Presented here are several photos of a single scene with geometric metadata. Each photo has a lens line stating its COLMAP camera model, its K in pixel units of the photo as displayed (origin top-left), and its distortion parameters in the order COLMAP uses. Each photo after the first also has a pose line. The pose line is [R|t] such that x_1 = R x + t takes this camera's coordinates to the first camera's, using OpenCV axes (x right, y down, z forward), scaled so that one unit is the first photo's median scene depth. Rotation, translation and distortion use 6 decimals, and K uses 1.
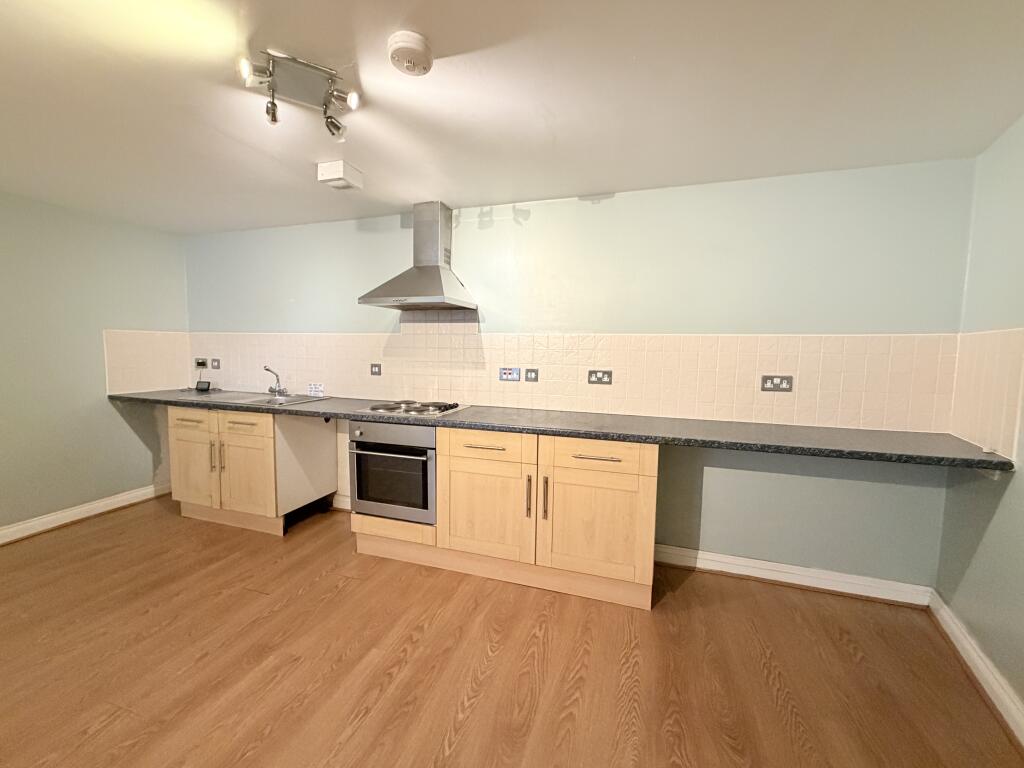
lens RADIAL K [[411.6, 0, 507.9], [0, 411.6, 376.6], [0, 0, 1]] dist [0.002280, 0.000219]
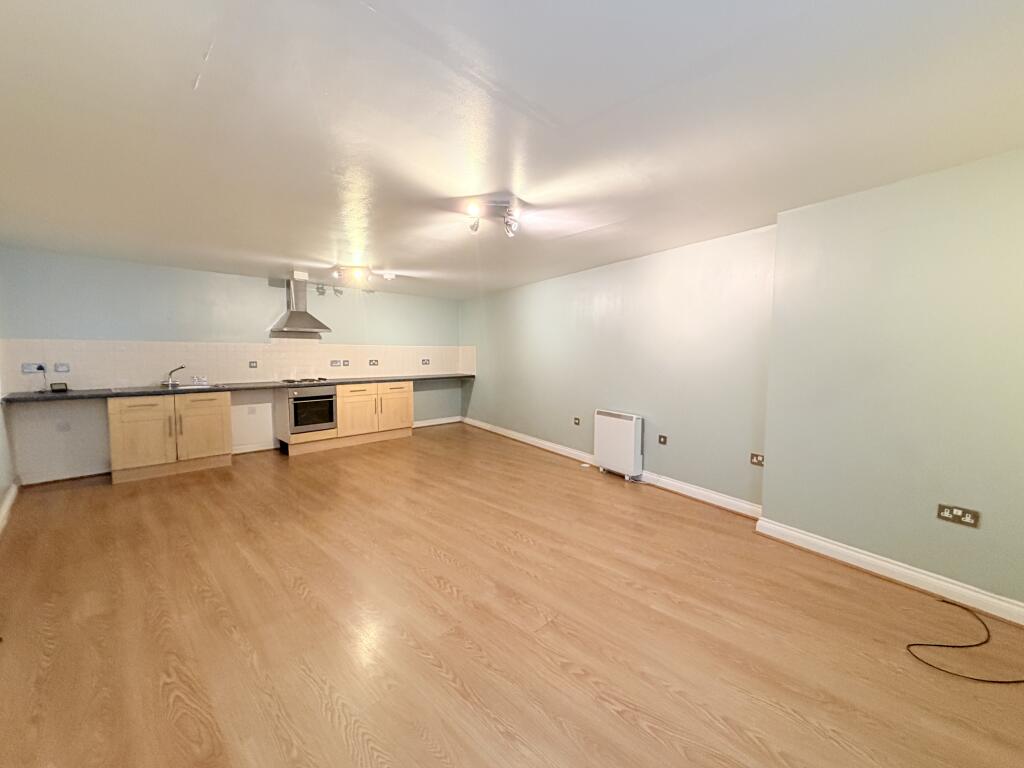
lens RADIAL K [[406.9, 0, 512.0], [0, 406.9, 384.0], [0, 0, 1]] dist [-0.001223, -0.000145]
pose [[0.431655, -0.081812, 0.898321, -1.714272], [0.061944, 0.996216, 0.060962, 0.032979], [-0.899909, 0.029331, 0.435090, -0.859177]]
